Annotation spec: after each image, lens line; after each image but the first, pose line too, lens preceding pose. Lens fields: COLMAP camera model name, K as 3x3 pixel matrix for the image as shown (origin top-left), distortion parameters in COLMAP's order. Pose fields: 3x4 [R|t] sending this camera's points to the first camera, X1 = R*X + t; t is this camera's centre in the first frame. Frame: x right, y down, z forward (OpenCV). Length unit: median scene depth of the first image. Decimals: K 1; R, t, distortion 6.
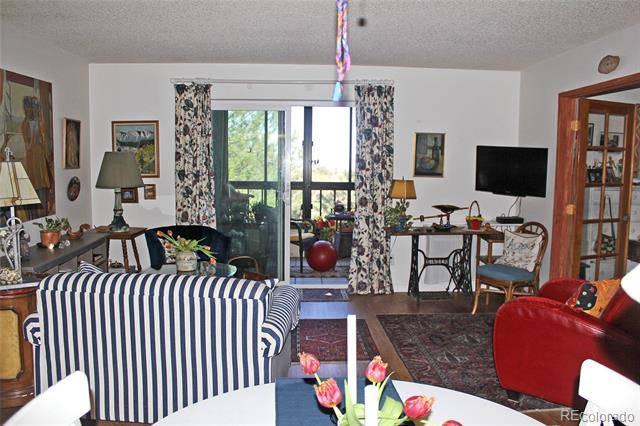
lens RADIAL K [[531.2, 0, 327.6], [0, 531.2, 215.2], [0, 0, 1]] dist [-0.171740, 0.154032]
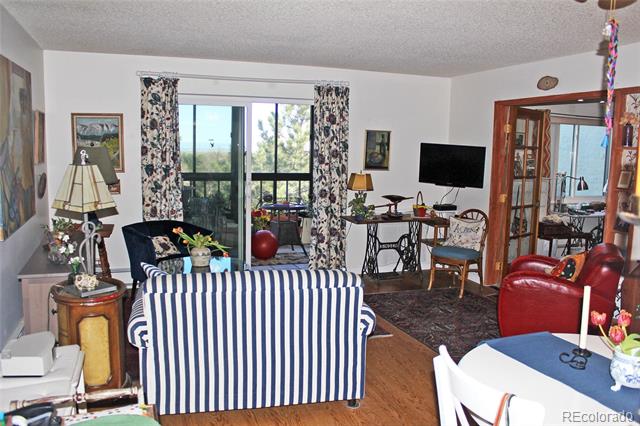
lens RADIAL K [[531.2, 0, 327.6], [0, 531.2, 215.2], [0, 0, 1]] dist [-0.171740, 0.154032]
pose [[0.955578, -0.027430, 0.293459, -0.248877], [0.018430, 0.999272, 0.033390, -0.017536], [-0.294162, -0.026499, 0.955388, -0.041343]]
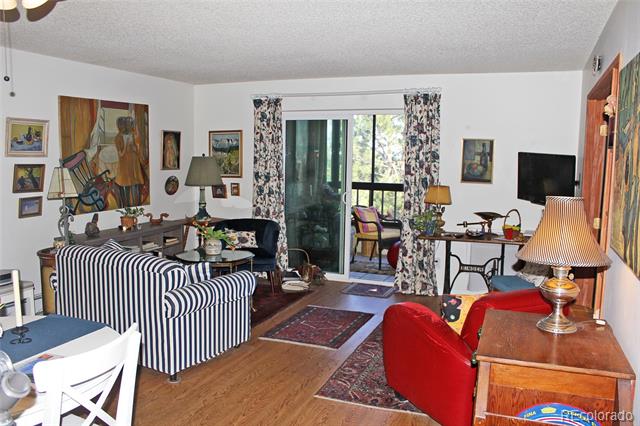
lens RADIAL K [[531.2, 0, 327.6], [0, 531.2, 215.2], [0, 0, 1]] dist [-0.171740, 0.154032]
pose [[0.905844, 0.049860, -0.420666, 0.372730], [-0.048210, 0.998731, 0.014563, -0.013813], [0.420858, 0.007089, 0.907099, -0.013913]]
